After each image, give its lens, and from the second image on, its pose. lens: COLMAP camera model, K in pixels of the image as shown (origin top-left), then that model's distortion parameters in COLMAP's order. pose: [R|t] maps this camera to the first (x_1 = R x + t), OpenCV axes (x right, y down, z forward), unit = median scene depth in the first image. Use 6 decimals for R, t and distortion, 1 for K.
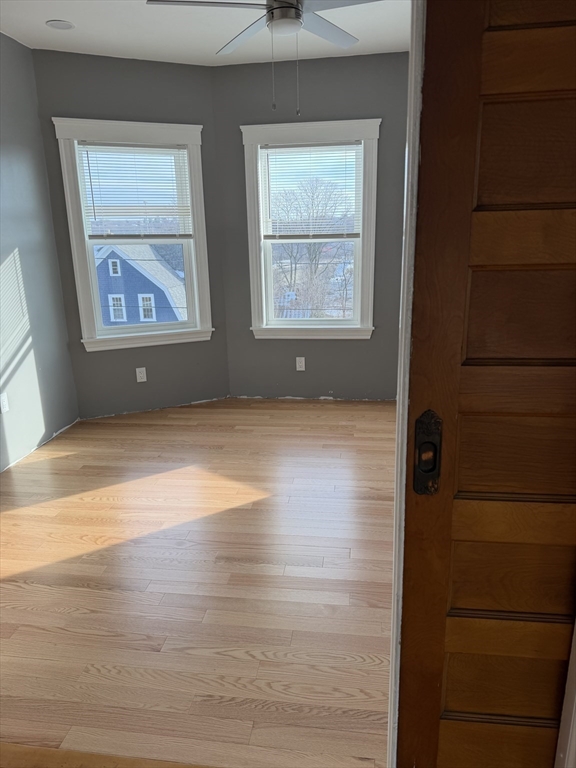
lens RADIAL K [[534.6, 0, 292.0], [0, 534.6, 386.4], [0, 0, 1]] dist [0.036546, -0.055878]
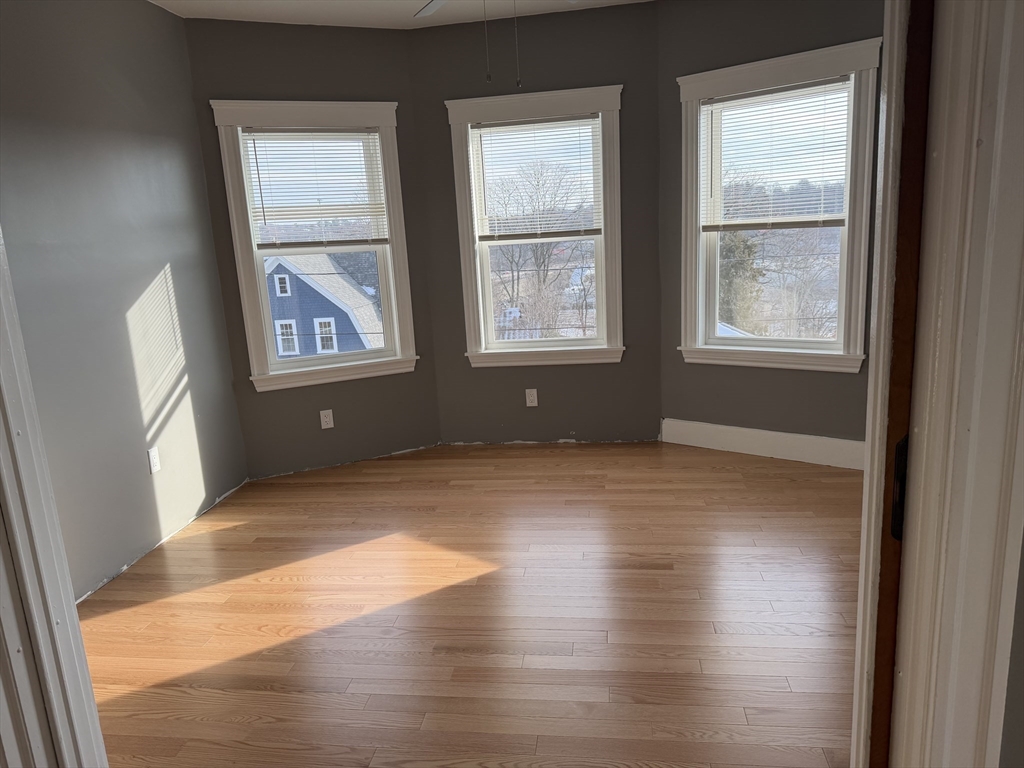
lens RADIAL K [[712.8, 0, 508.1], [0, 712.8, 391.8], [0, 0, 1]] dist [0.036546, -0.055878]
pose [[0.999265, -0.035980, -0.013200, -0.005123], [0.035148, 0.997660, -0.058650, 0.009661], [0.015279, 0.058143, 0.998191, -0.032797]]
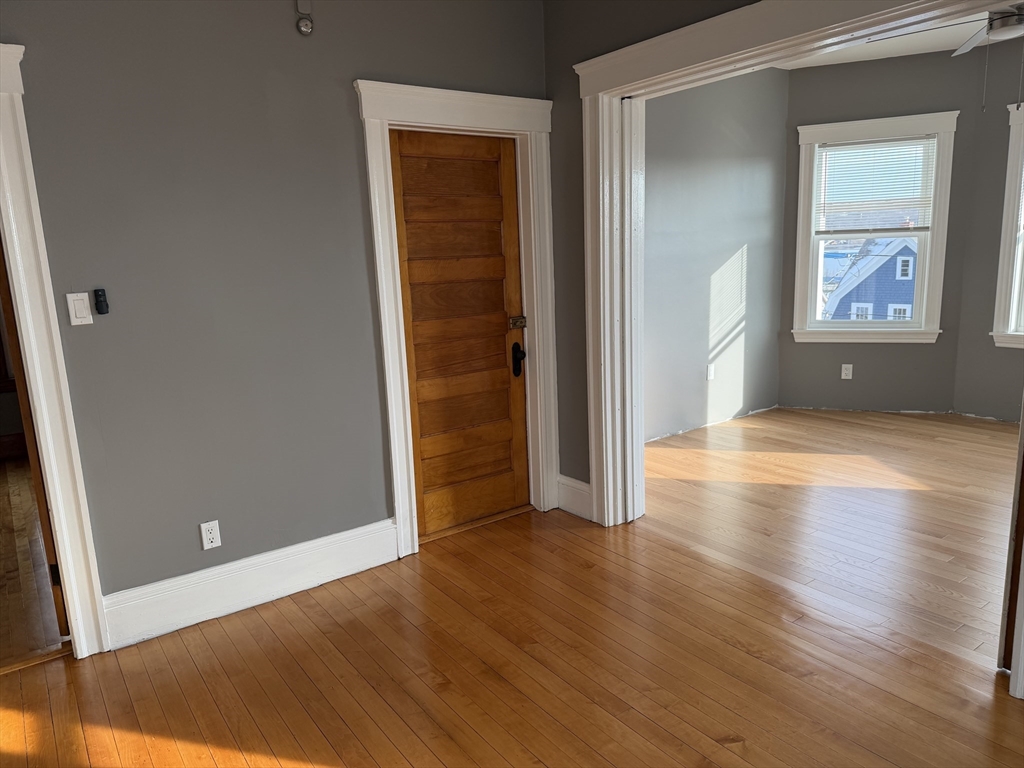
lens RADIAL K [[712.8, 0, 503.5], [0, 712.8, 382.7], [0, 0, 1]] dist [0.036546, -0.055878]
pose [[0.673197, 0.129779, -0.727986, 0.285477], [-0.172840, 0.984824, 0.015734, 0.098432], [0.718980, 0.115233, 0.685412, -0.383428]]
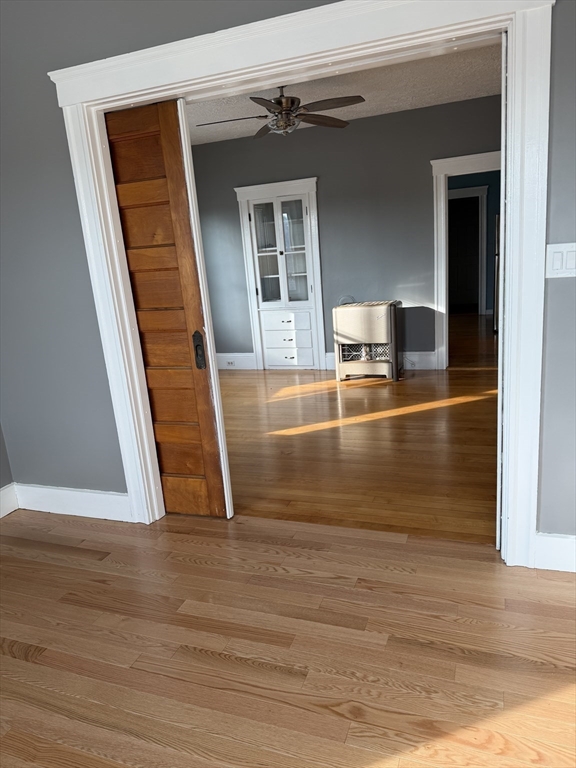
lens RADIAL K [[534.6, 0, 286.2], [0, 534.6, 385.6], [0, 0, 1]] dist [0.036546, -0.055878]
pose [[-0.968365, 0.043682, 0.245686, -0.204291], [0.160327, 0.863372, 0.478419, -0.242773], [-0.191221, 0.502674, -0.843062, 0.924743]]
